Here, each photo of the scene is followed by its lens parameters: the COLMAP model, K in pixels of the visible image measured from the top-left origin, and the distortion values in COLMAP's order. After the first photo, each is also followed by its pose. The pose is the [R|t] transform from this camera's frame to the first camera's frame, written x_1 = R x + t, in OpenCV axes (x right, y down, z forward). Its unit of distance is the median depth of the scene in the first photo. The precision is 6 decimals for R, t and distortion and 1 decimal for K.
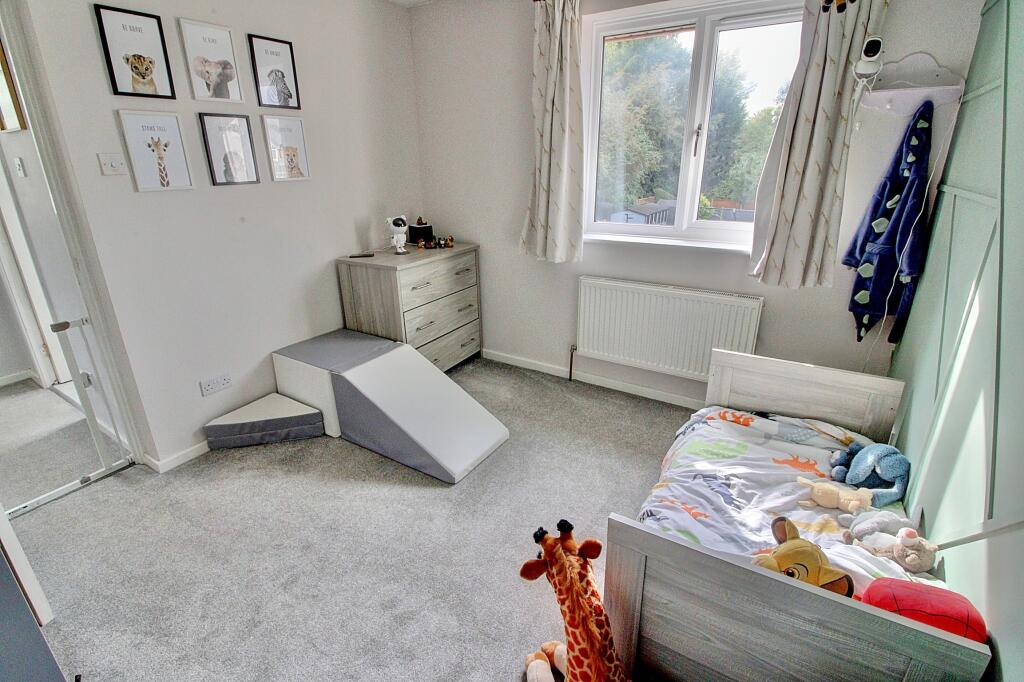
lens RADIAL K [[475.8, 0, 511.1], [0, 475.8, 337.8], [0, 0, 1]] dist [-0.009076, -0.008008]
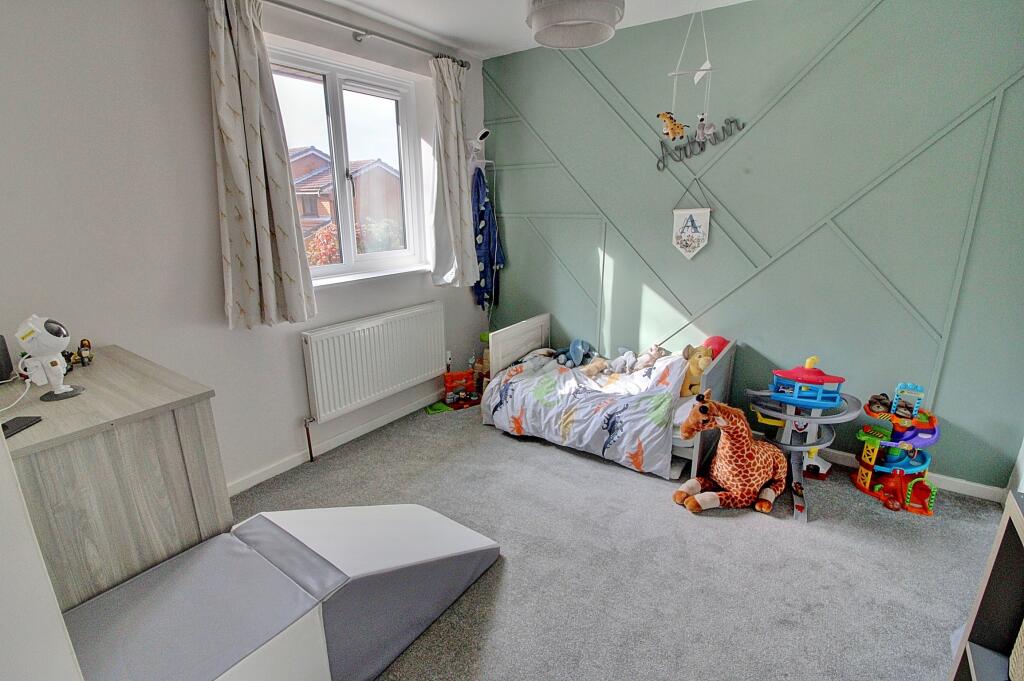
lens RADIAL K [[475.8, 0, 509.3], [0, 475.8, 334.4], [0, 0, 1]] dist [-0.009076, -0.008008]
pose [[0.060434, -0.244259, 0.967825, -0.882573], [0.356221, 0.911030, 0.207682, -0.235811], [-0.932445, 0.332208, 0.142068, 0.752798]]
